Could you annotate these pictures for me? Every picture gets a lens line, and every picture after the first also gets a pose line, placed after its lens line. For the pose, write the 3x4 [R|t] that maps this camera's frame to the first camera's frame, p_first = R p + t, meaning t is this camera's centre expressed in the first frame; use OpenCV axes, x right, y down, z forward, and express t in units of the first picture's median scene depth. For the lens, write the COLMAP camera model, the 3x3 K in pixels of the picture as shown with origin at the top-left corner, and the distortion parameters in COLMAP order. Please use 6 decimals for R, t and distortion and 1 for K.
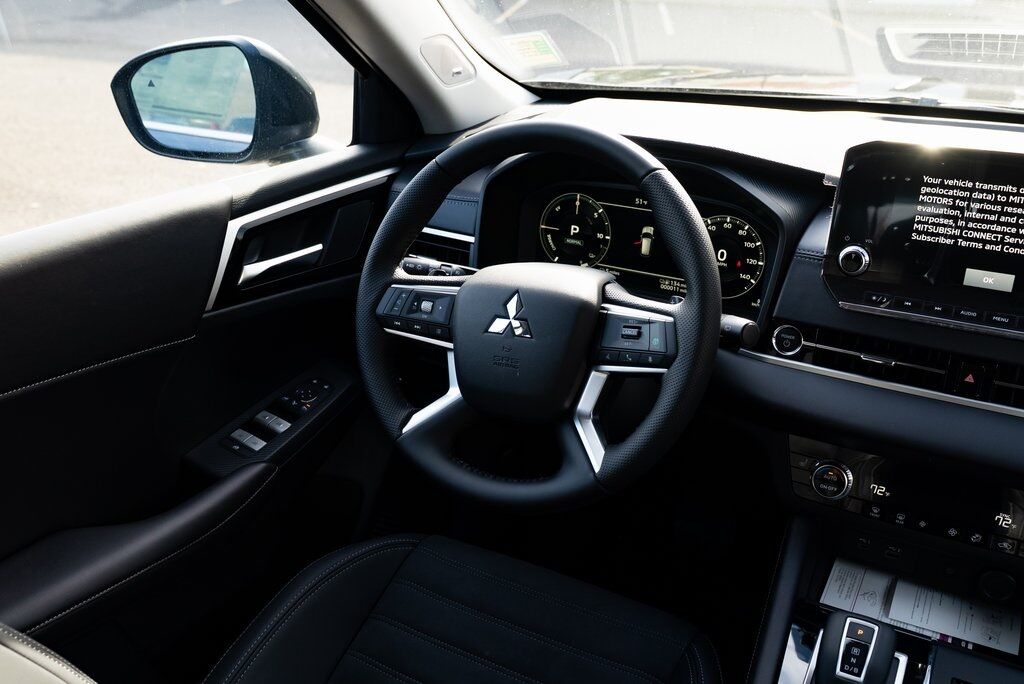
lens RADIAL K [[959.7, 0, 509.6], [0, 959.7, 344.9], [0, 0, 1]] dist [-0.004040, 0.000000]
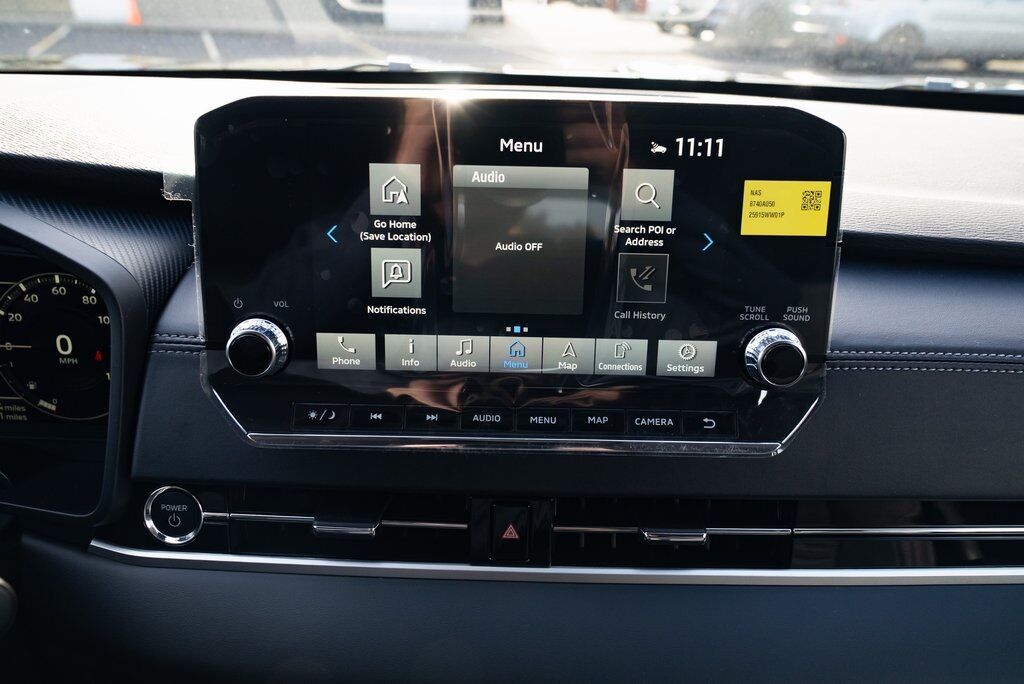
lens RADIAL K [[805.9, 0, 513.2], [0, 805.9, 342.4], [0, 0, 1]] dist [-0.018491, -0.000925]
pose [[0.884777, -0.182847, 0.428645, 0.295427], [0.173300, 0.982942, 0.061580, -0.092374], [-0.432592, 0.019799, 0.901372, 0.568201]]
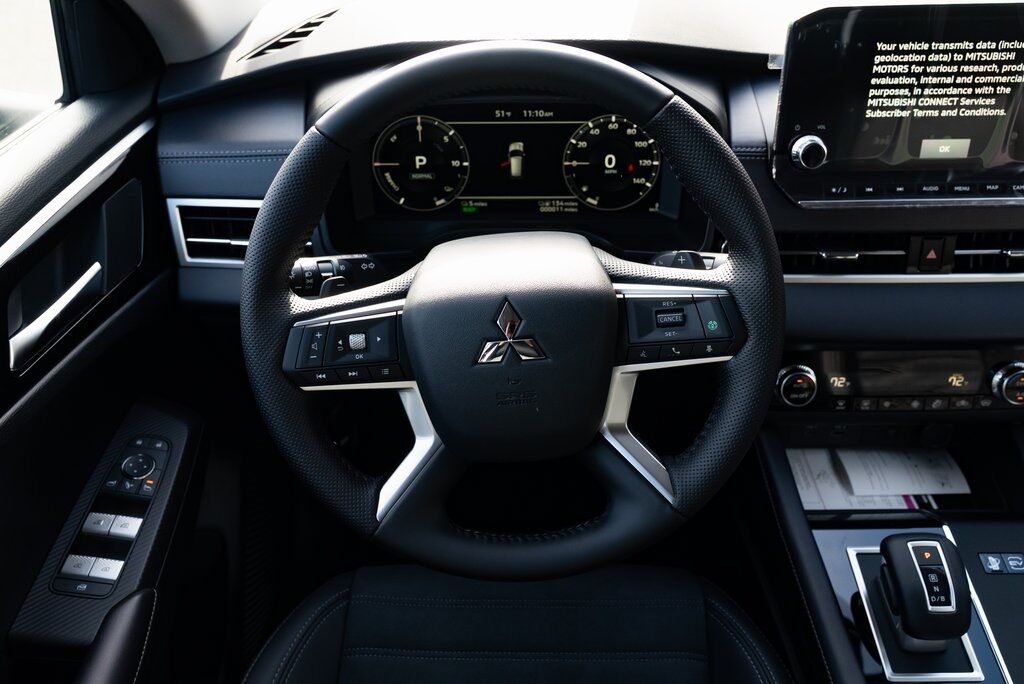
lens RADIAL K [[838.0, 0, 514.6], [0, 838.0, 342.2], [0, 0, 1]] dist [-0.013599, 0.009391]
pose [[0.879647, -0.289168, 0.377629, -0.214860], [0.208508, 0.948049, 0.240266, -0.161592], [-0.427488, -0.132611, 0.894242, 0.404519]]
